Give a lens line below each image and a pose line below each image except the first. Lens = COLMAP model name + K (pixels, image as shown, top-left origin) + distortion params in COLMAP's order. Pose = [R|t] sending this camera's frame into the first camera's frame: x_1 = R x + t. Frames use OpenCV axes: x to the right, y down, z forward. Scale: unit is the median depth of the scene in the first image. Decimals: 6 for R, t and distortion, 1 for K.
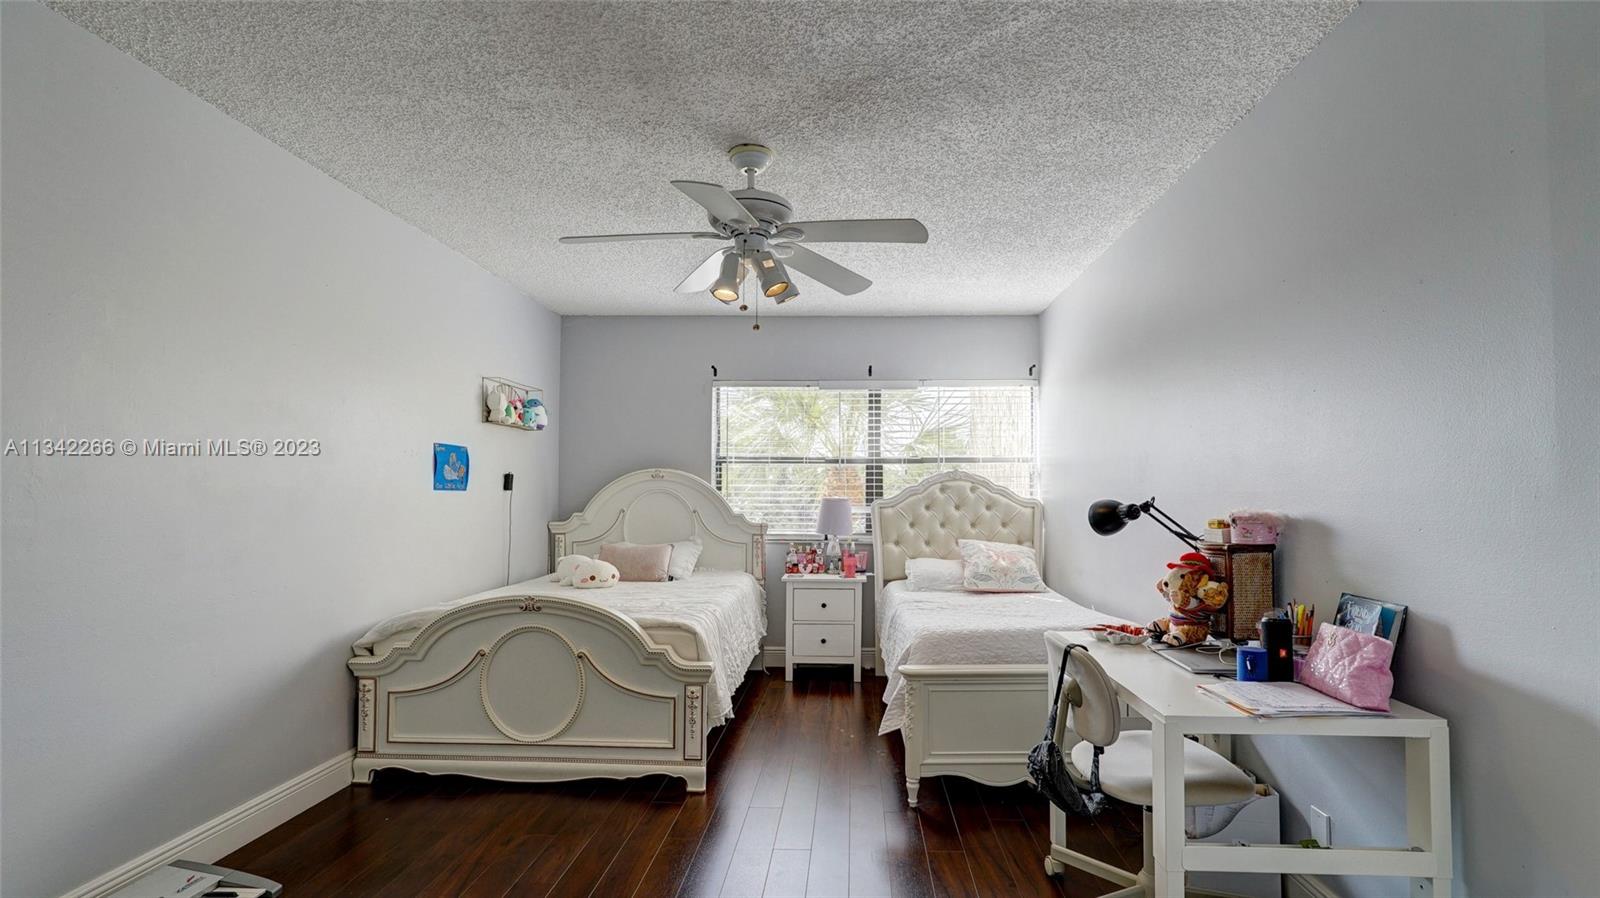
lens RADIAL K [[716.0, 0, 802.2], [0, 716.0, 476.8], [0, 0, 1]] dist [-0.015995, 0.000382]
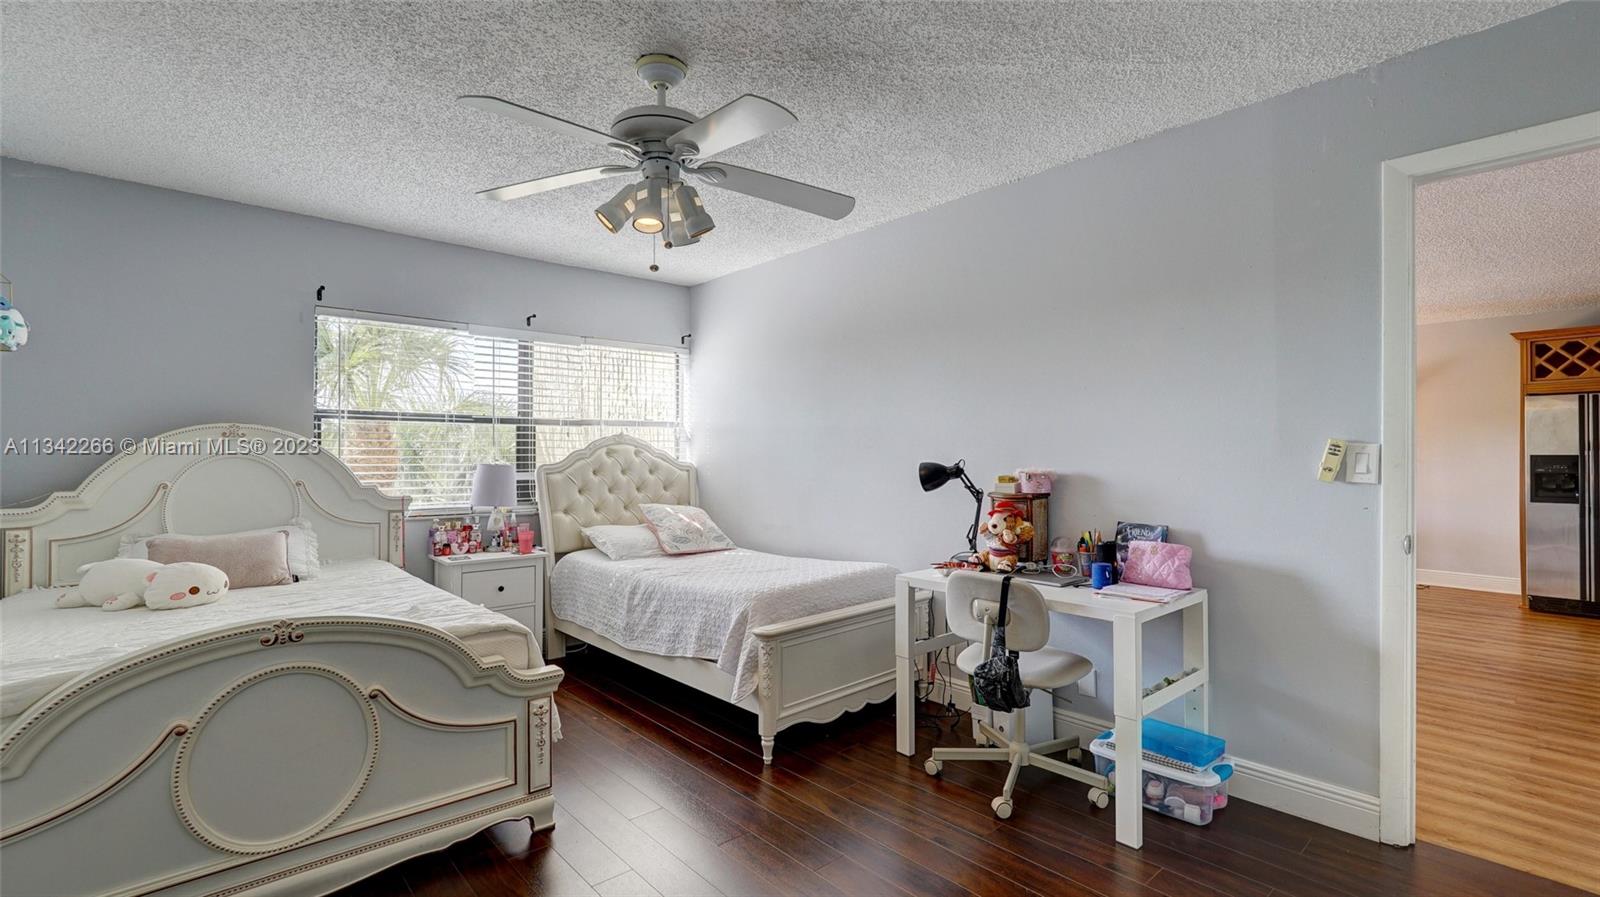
lens RADIAL K [[715.8, 0, 804.3], [0, 715.8, 453.3], [0, 0, 1]] dist [-0.018062, 0.010255]
pose [[0.719953, -0.000095, 0.694023, -0.296124], [-0.012729, 0.999830, 0.013340, 0.001507], [-0.693906, -0.018438, 0.719829, 0.134043]]
